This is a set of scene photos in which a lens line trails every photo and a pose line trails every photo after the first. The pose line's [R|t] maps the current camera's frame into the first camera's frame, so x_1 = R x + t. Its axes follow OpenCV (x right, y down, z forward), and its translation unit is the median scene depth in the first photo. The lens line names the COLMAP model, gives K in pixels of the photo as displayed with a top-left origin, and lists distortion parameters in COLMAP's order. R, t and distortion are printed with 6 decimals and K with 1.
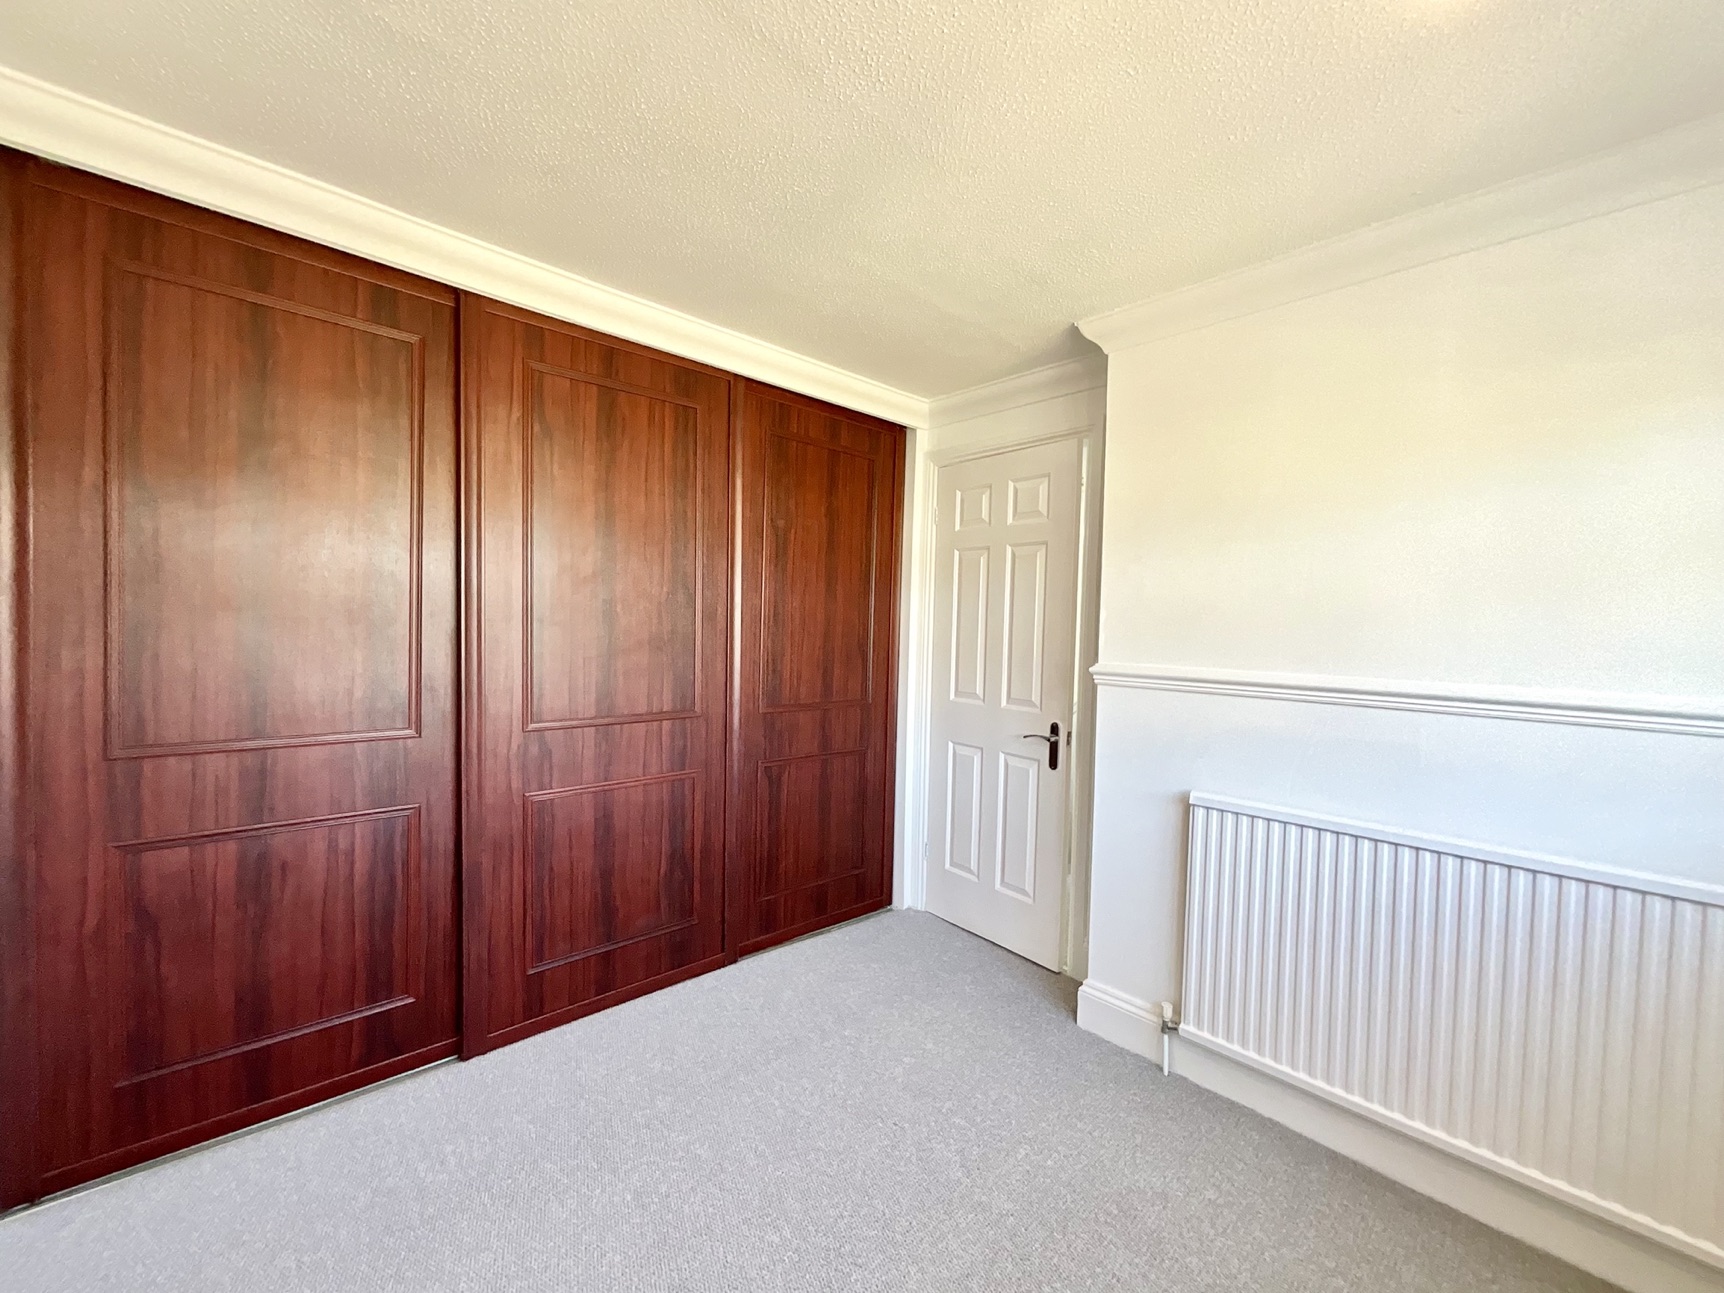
lens RADIAL K [[709.4, 0, 858.9], [0, 709.4, 644.1], [0, 0, 1]] dist [-0.000957, -0.000205]
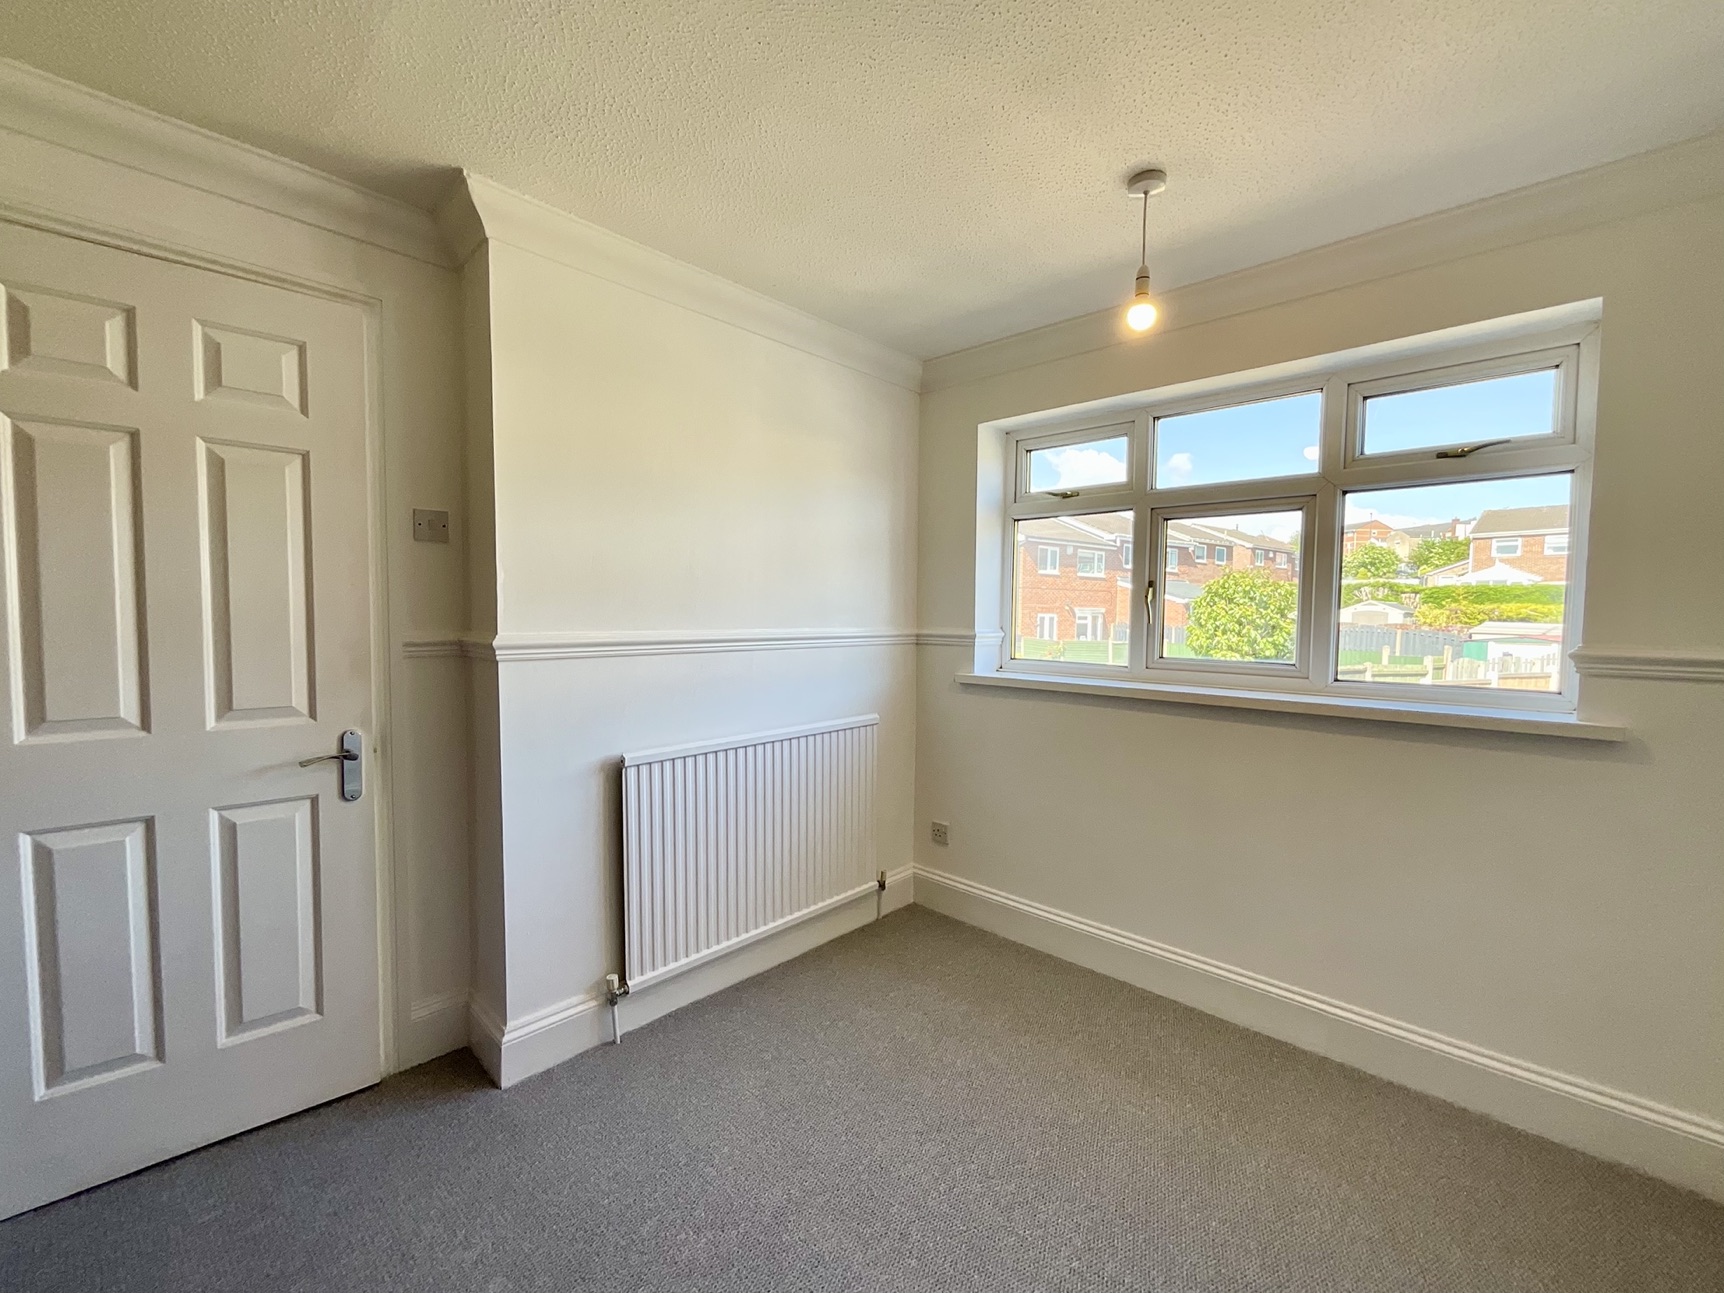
lens RADIAL K [[709.4, 0, 858.9], [0, 709.4, 644.1], [0, 0, 1]] dist [-0.000957, -0.000205]
pose [[-0.061598, -0.072515, 0.995463, -0.485867], [0.019542, 0.997079, 0.073841, -0.013239], [-0.997910, 0.024002, -0.060001, 0.650834]]
